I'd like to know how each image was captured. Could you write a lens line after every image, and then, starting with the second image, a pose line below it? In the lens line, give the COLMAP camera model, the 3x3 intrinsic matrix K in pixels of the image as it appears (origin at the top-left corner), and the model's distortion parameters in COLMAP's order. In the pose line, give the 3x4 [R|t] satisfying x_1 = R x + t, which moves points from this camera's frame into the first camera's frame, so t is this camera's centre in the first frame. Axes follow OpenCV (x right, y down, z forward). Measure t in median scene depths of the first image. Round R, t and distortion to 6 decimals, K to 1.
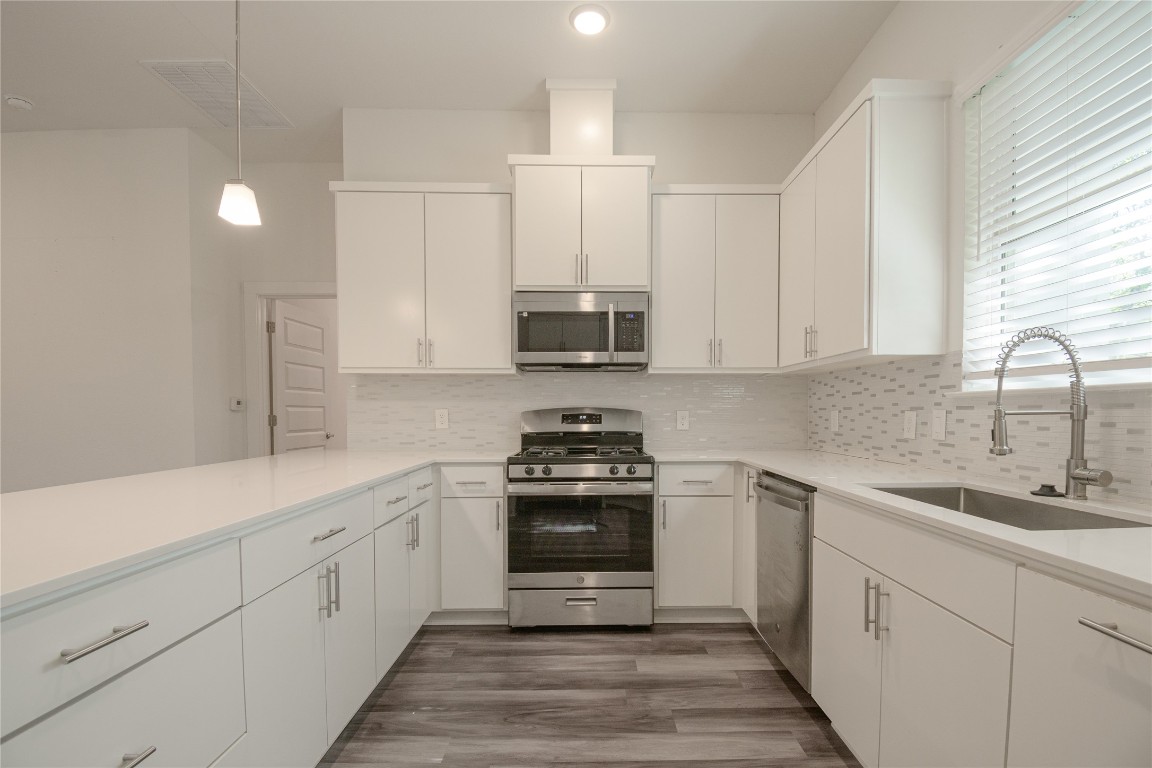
lens RADIAL K [[530.6, 0, 600.5], [0, 530.6, 429.0], [0, 0, 1]] dist [0.050103, -0.045499]
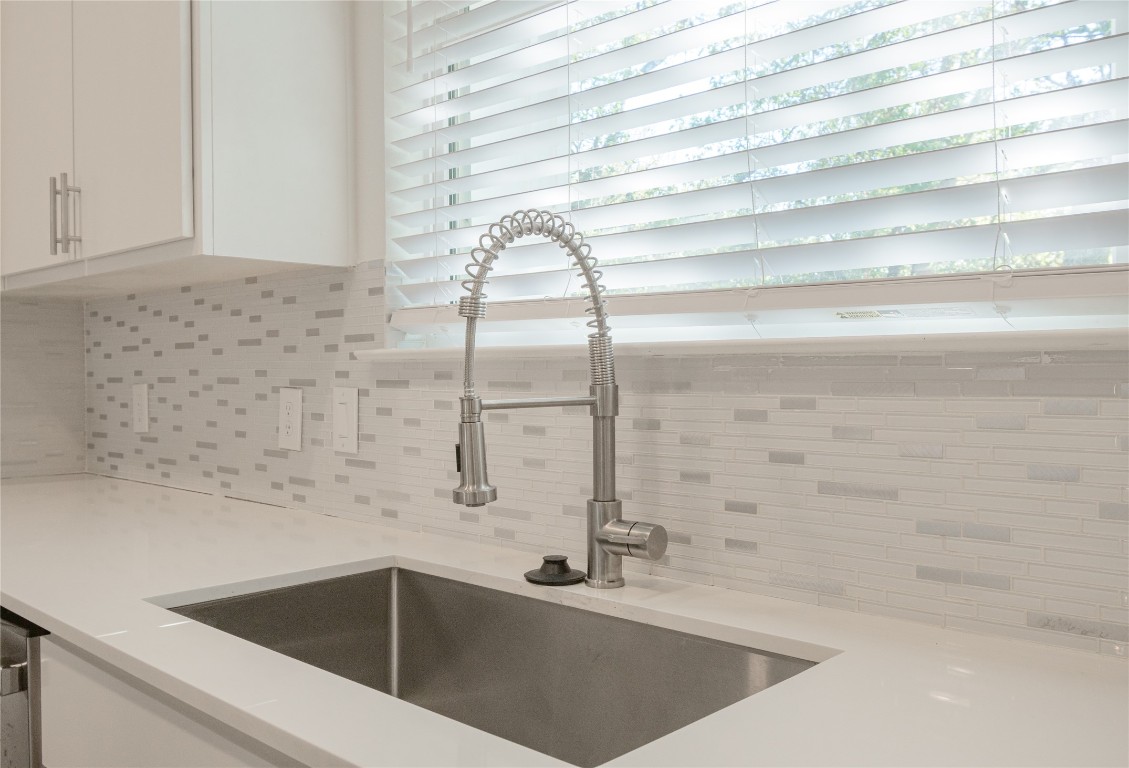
lens RADIAL K [[952.4, 0, 564.5], [0, 952.4, 384.0], [0, 0, 1]] dist [-0.012300, -0.005759]
pose [[0.703251, -0.010714, 0.710861, 0.168262], [0.025168, 0.999635, -0.009833, -0.023586], [-0.710496, 0.024806, 0.703264, 0.269284]]
